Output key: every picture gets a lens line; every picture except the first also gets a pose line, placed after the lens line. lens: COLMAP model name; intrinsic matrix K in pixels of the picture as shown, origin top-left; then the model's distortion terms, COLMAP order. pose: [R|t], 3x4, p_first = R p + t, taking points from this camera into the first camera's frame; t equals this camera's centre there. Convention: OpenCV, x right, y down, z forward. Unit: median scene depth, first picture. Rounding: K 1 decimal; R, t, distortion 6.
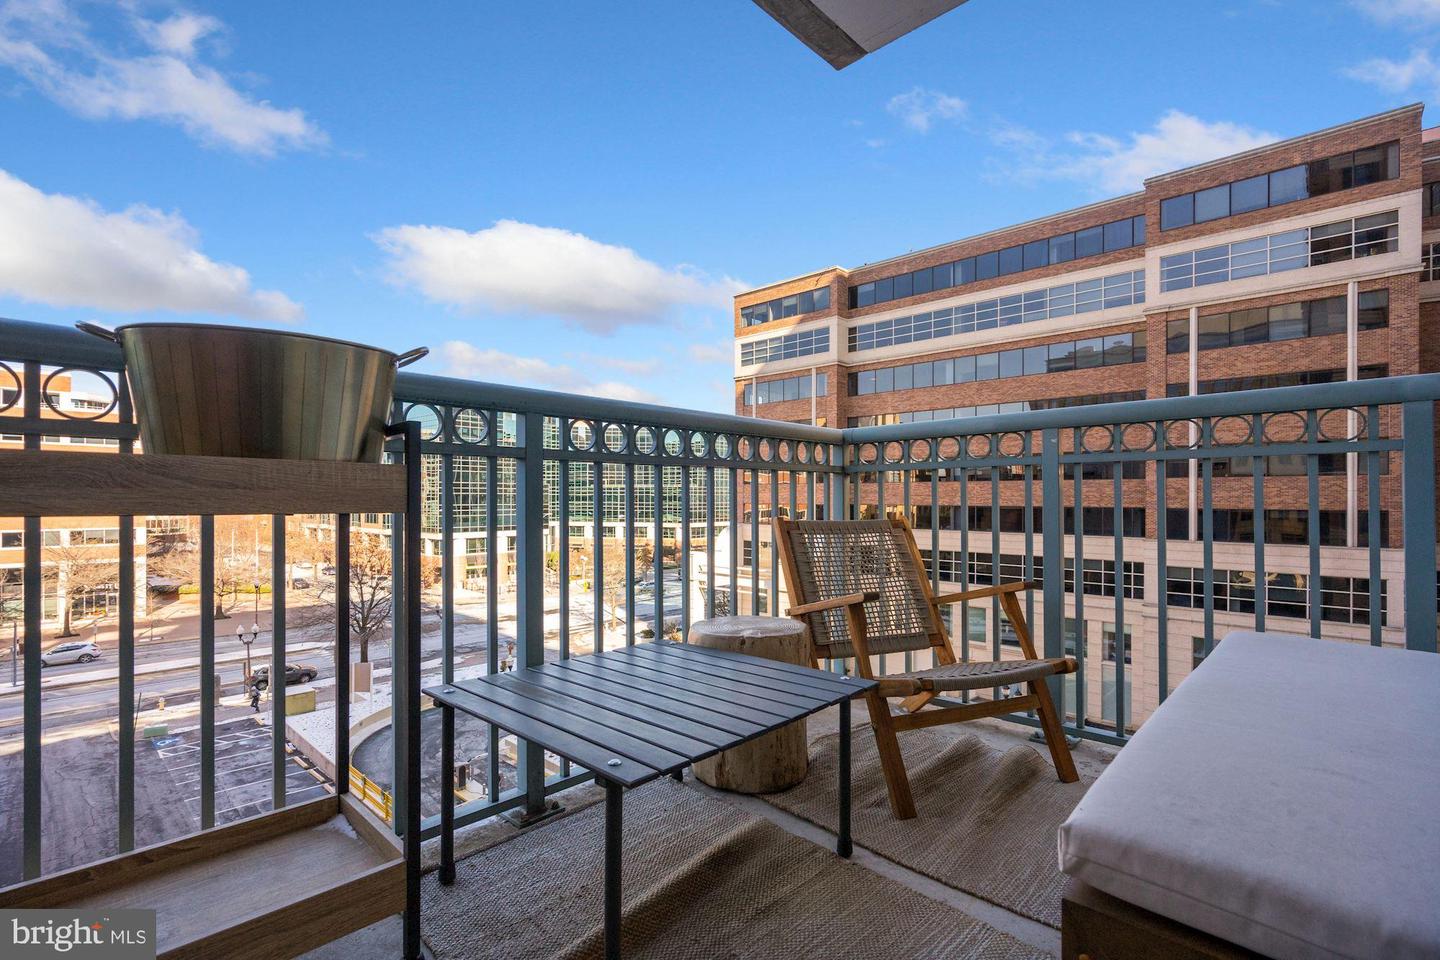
lens RADIAL K [[687.0, 0, 715.3], [0, 687.0, 497.5], [0, 0, 1]] dist [-0.000943, 0.000841]
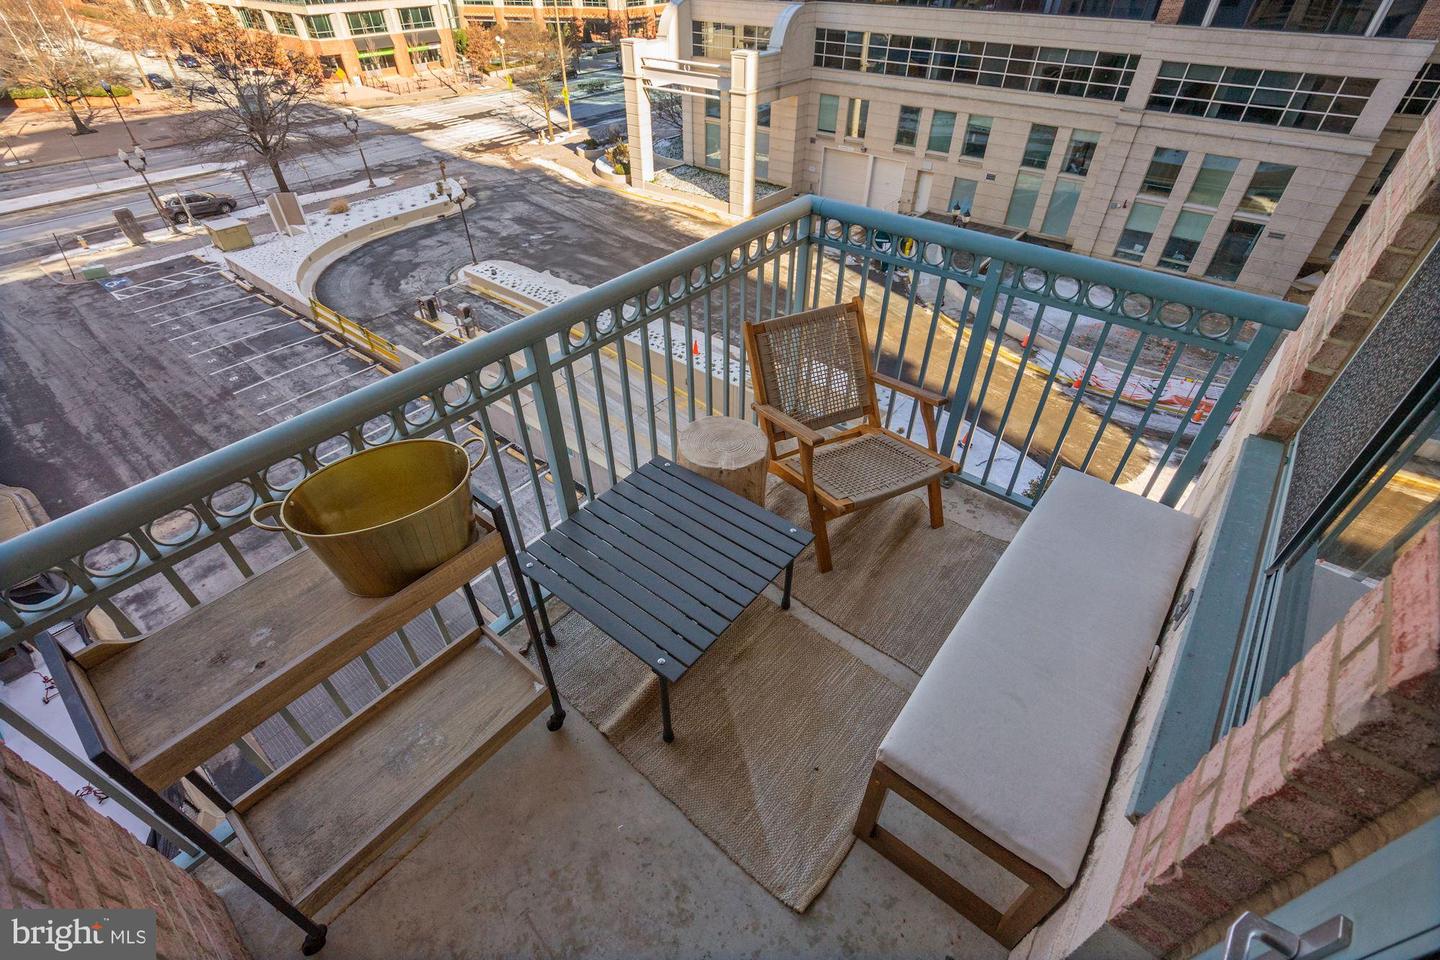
lens RADIAL K [[663.9, 0, 721.6], [0, 663.9, 521.0], [0, 0, 1]] dist [0.000040, 0.000417]
pose [[0.996905, -0.053385, 0.057714, -0.041827], [0.000660, 0.739760, 0.672871, -0.637058], [-0.078616, -0.670750, 0.737505, -0.029021]]
